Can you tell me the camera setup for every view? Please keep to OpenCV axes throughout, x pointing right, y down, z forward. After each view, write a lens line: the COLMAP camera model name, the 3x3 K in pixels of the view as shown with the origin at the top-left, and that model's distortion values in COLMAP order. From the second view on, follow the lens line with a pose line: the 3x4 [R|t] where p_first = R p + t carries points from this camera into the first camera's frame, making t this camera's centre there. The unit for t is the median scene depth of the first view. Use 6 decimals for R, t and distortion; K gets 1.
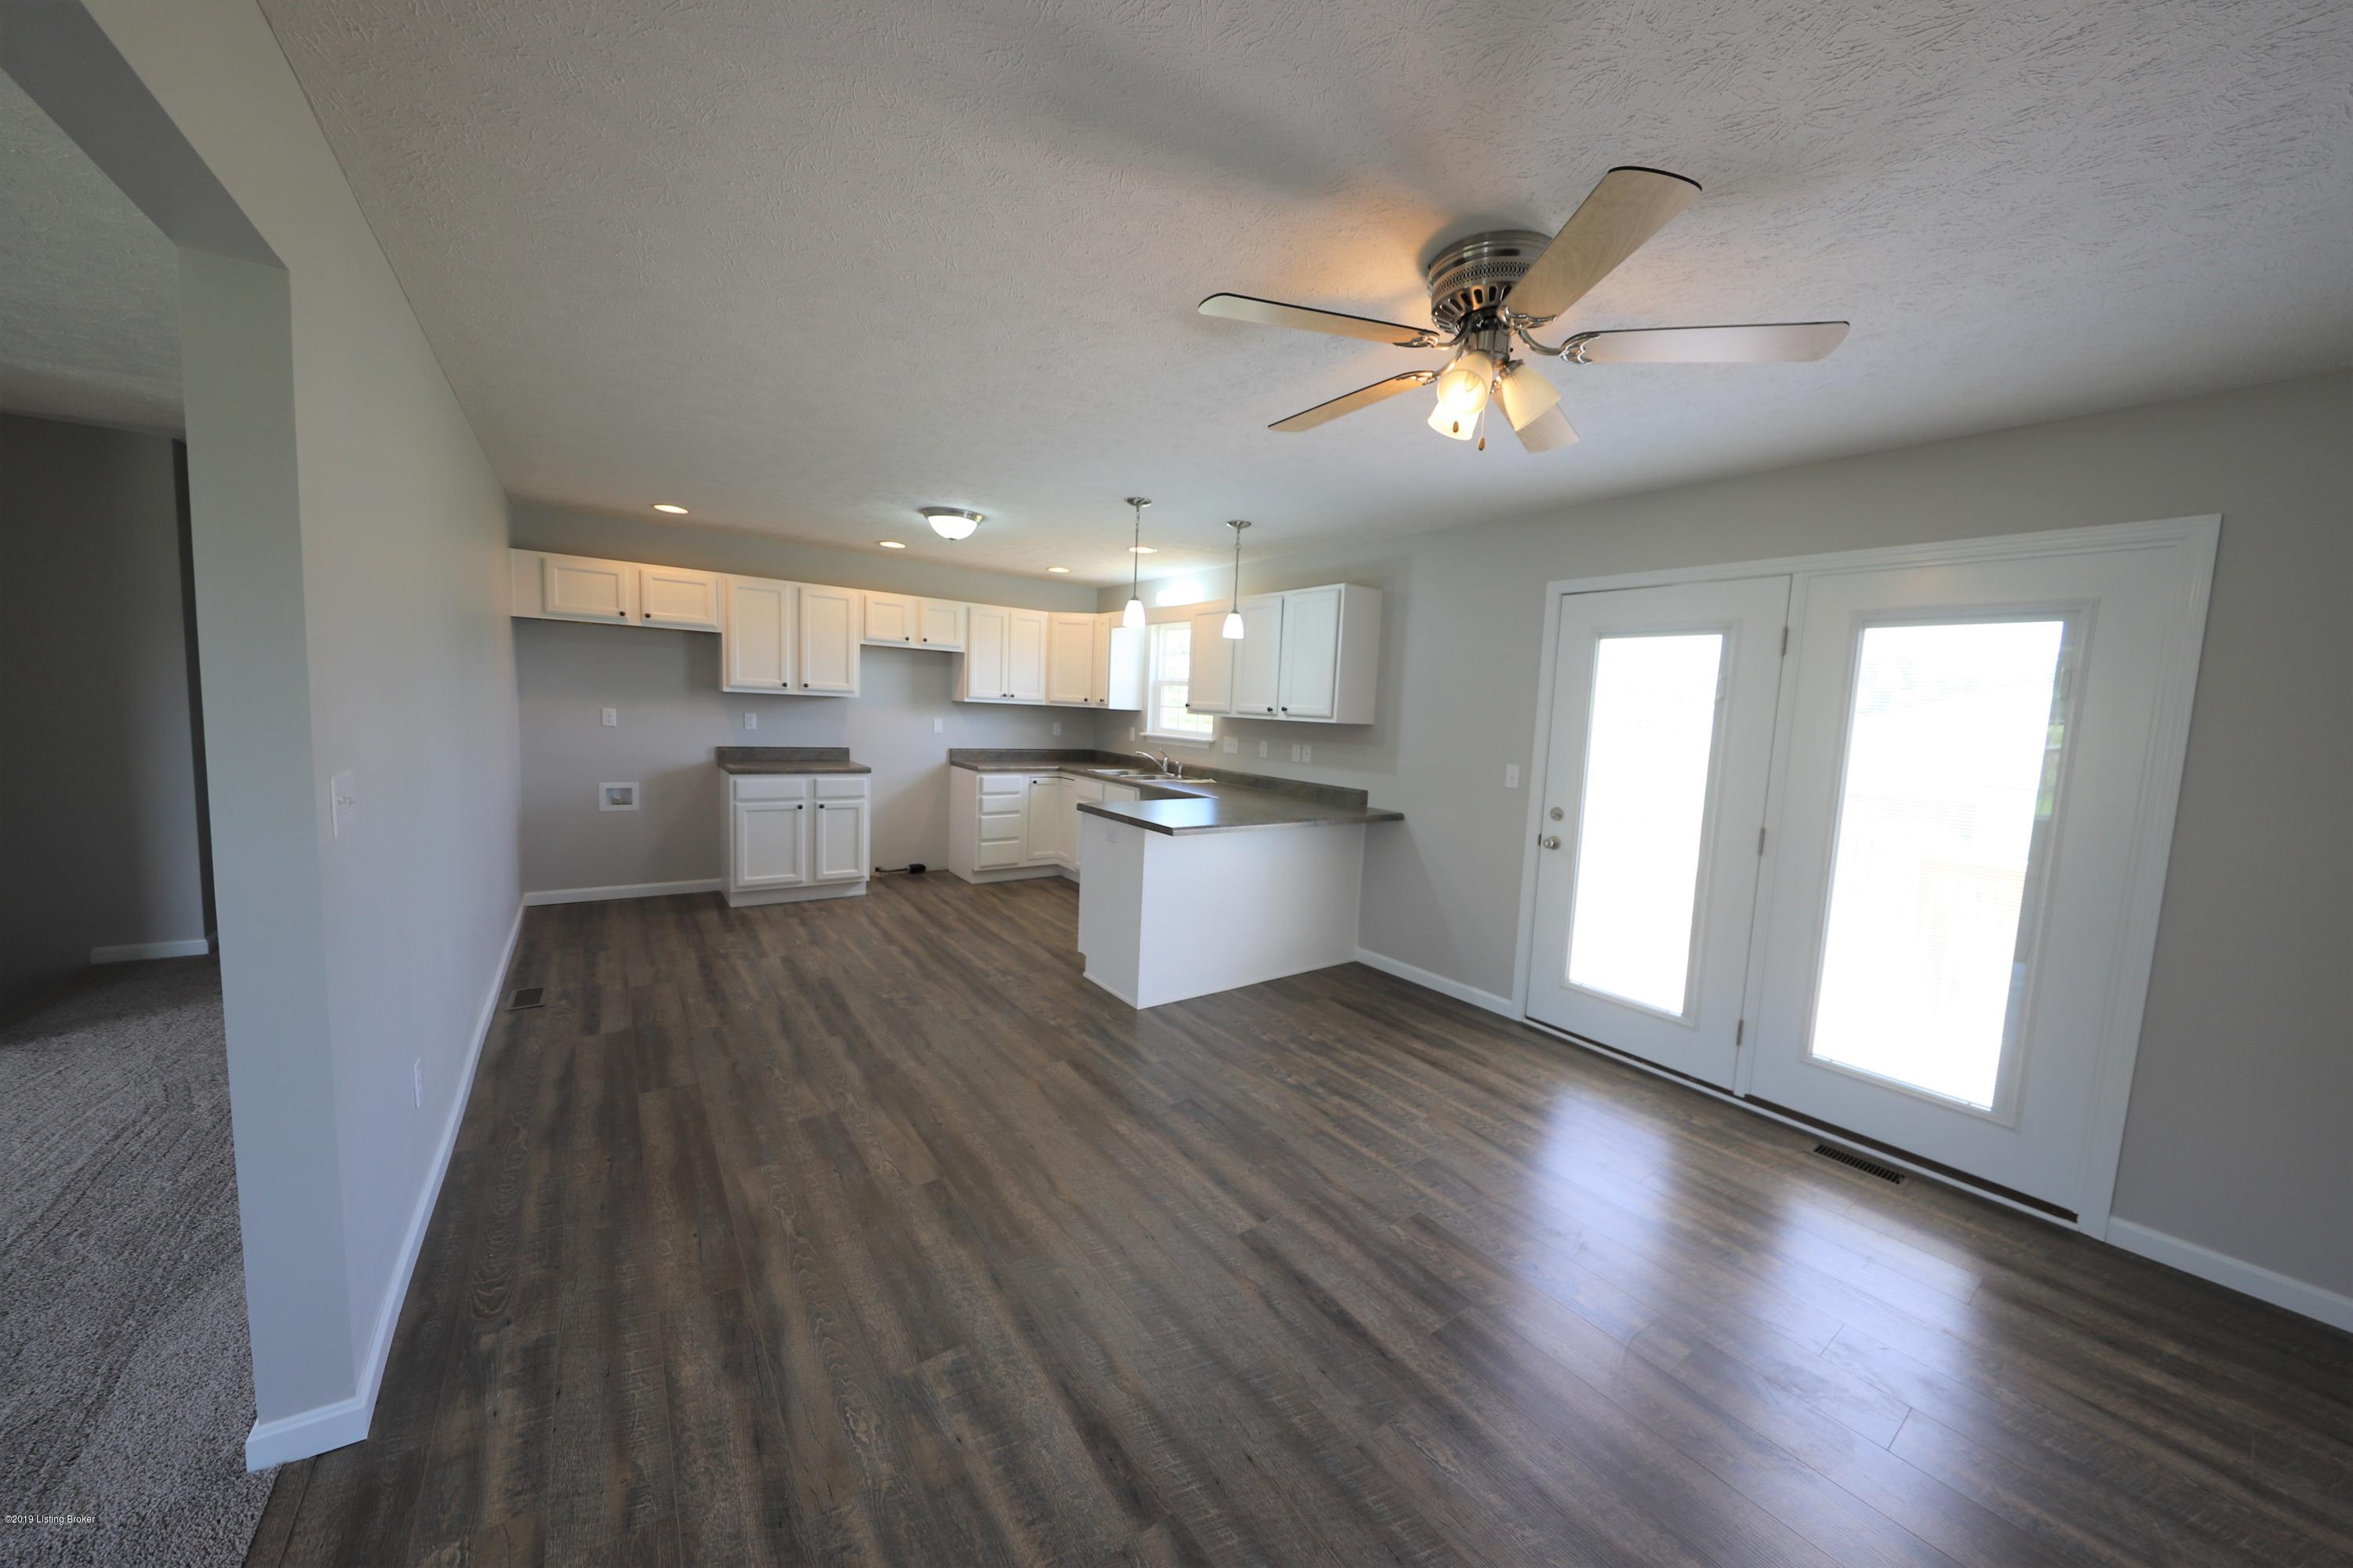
lens RADIAL K [[792.3, 0, 1176.5], [0, 792.3, 784.0], [0, 0, 1]] dist [0.000761, -0.005380]
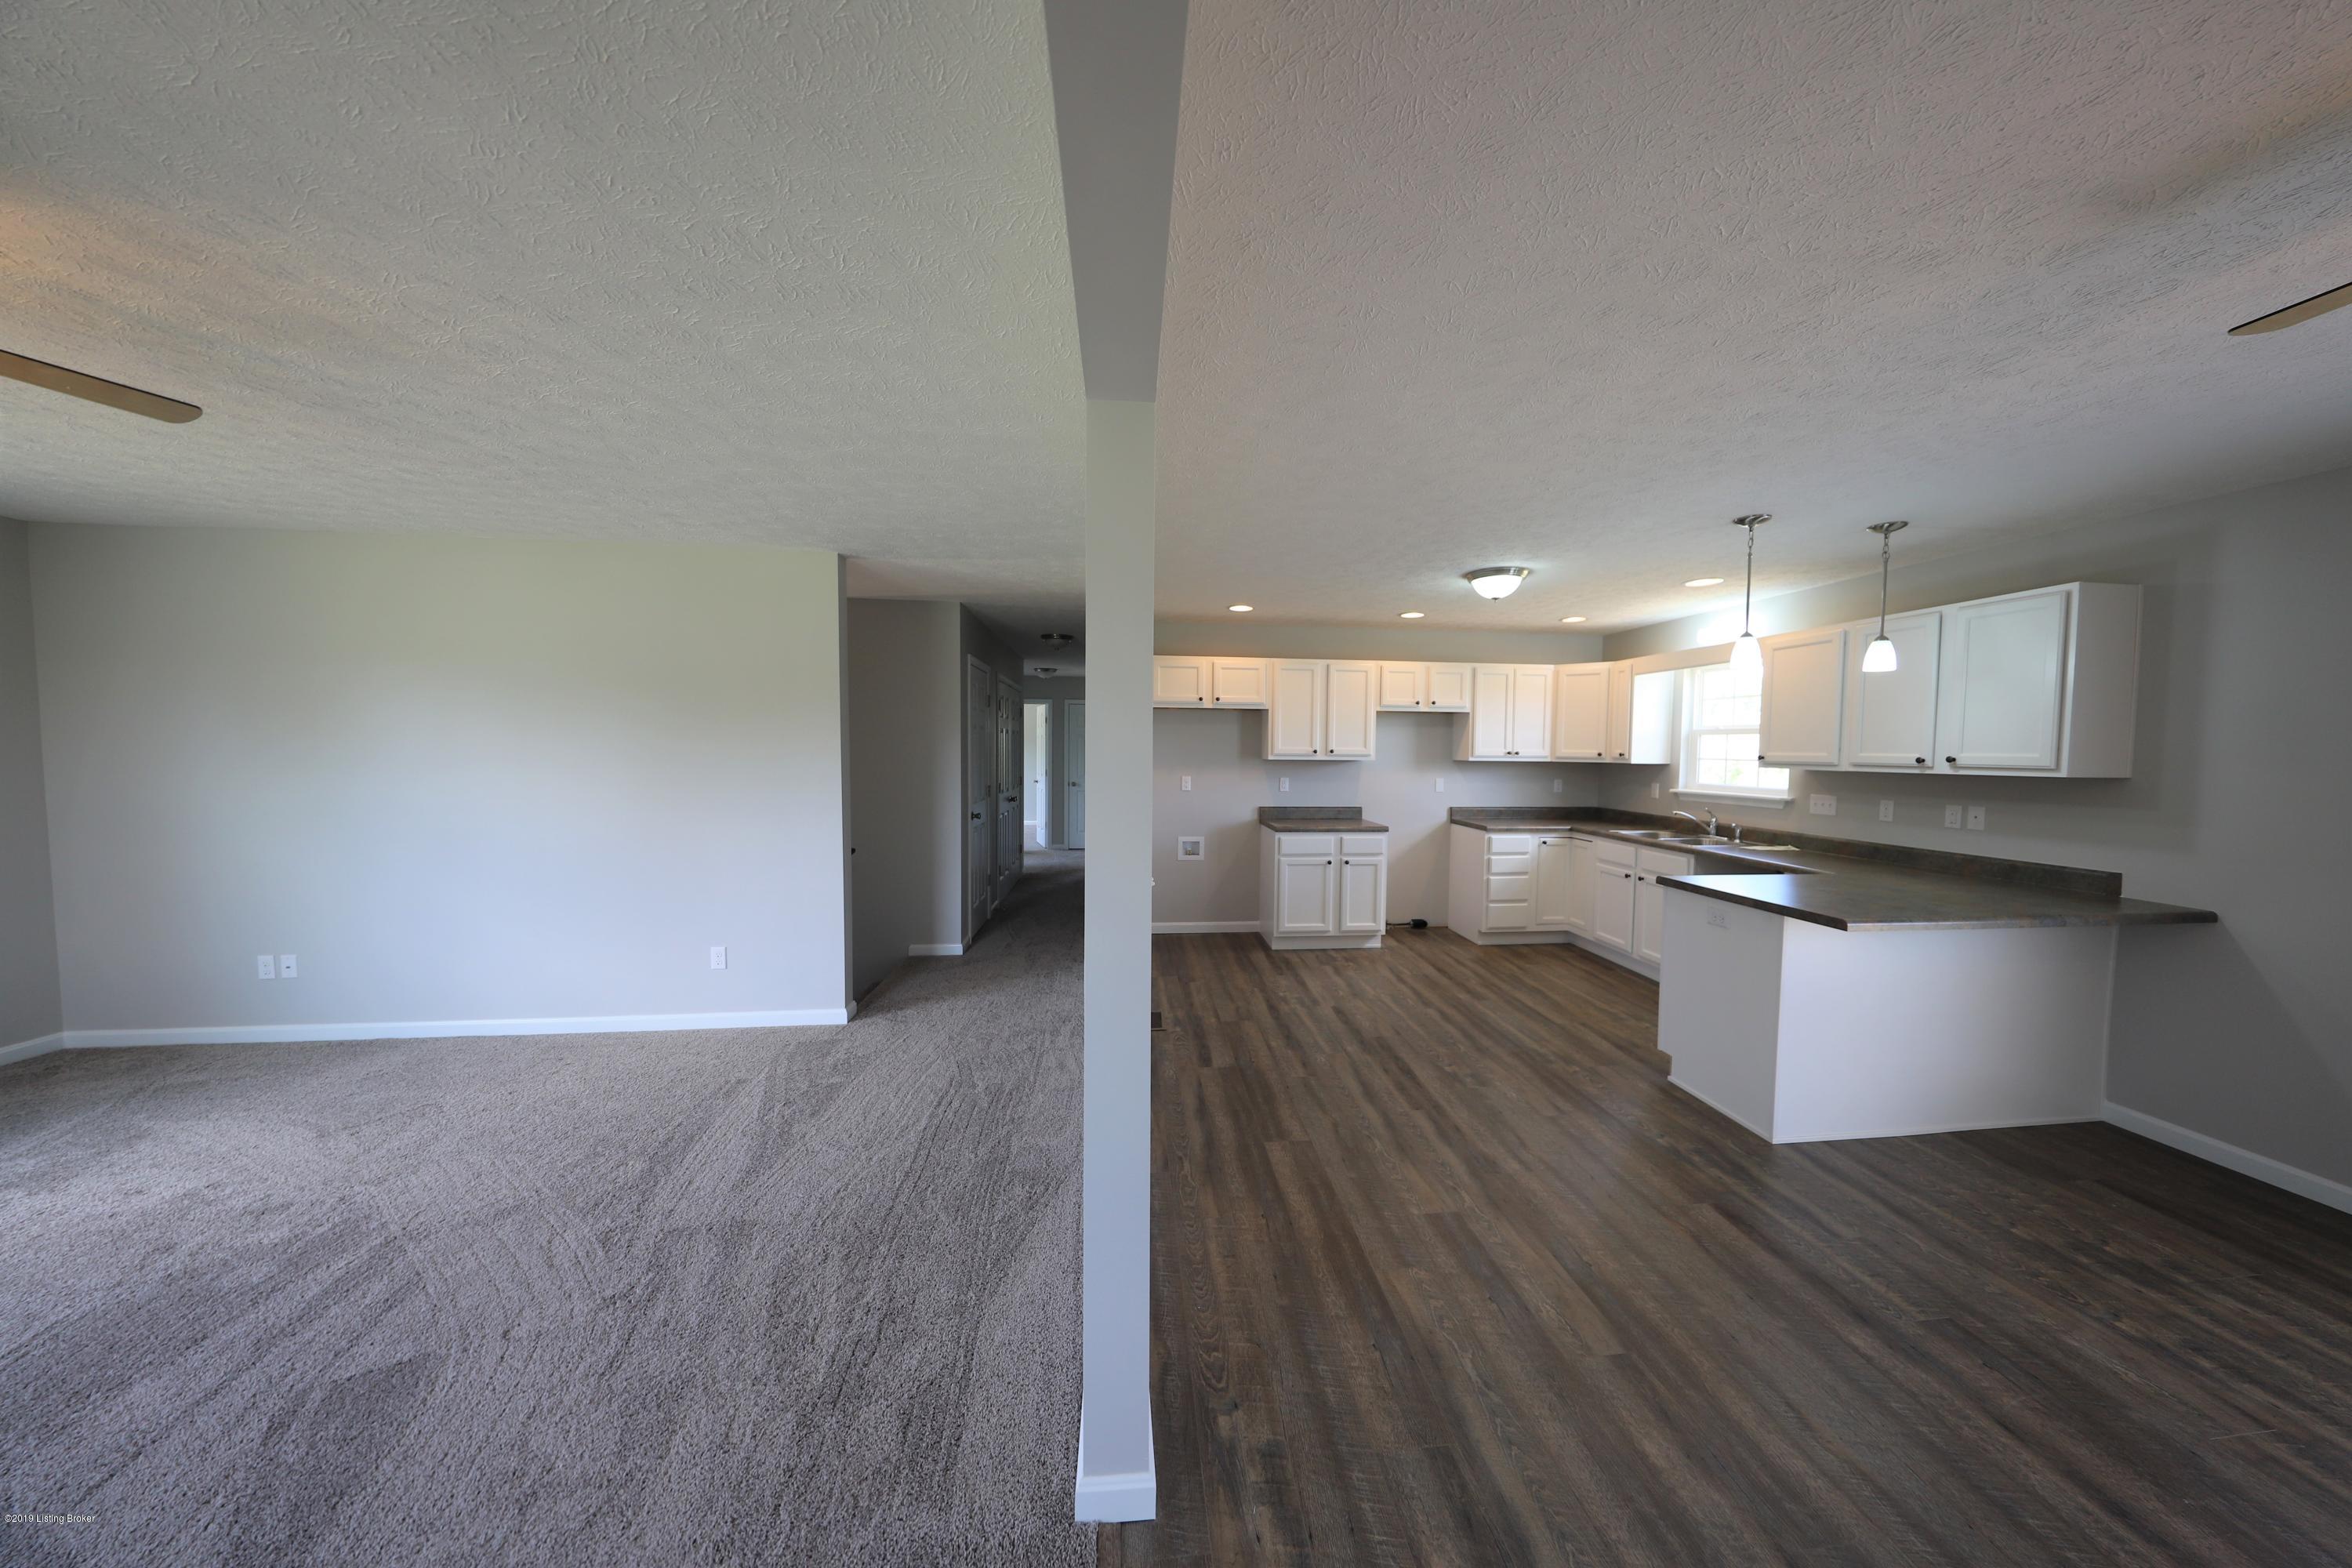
lens RADIAL K [[709.9, 0, 1176.0], [0, 709.9, 784.0], [0, 0, 1]] dist [-0.000756, -0.002737]
pose [[0.855467, -0.013012, -0.517694, -0.157626], [-0.020935, 0.997998, -0.059678, -0.017005], [0.517434, 0.061891, 0.853482, 0.051882]]
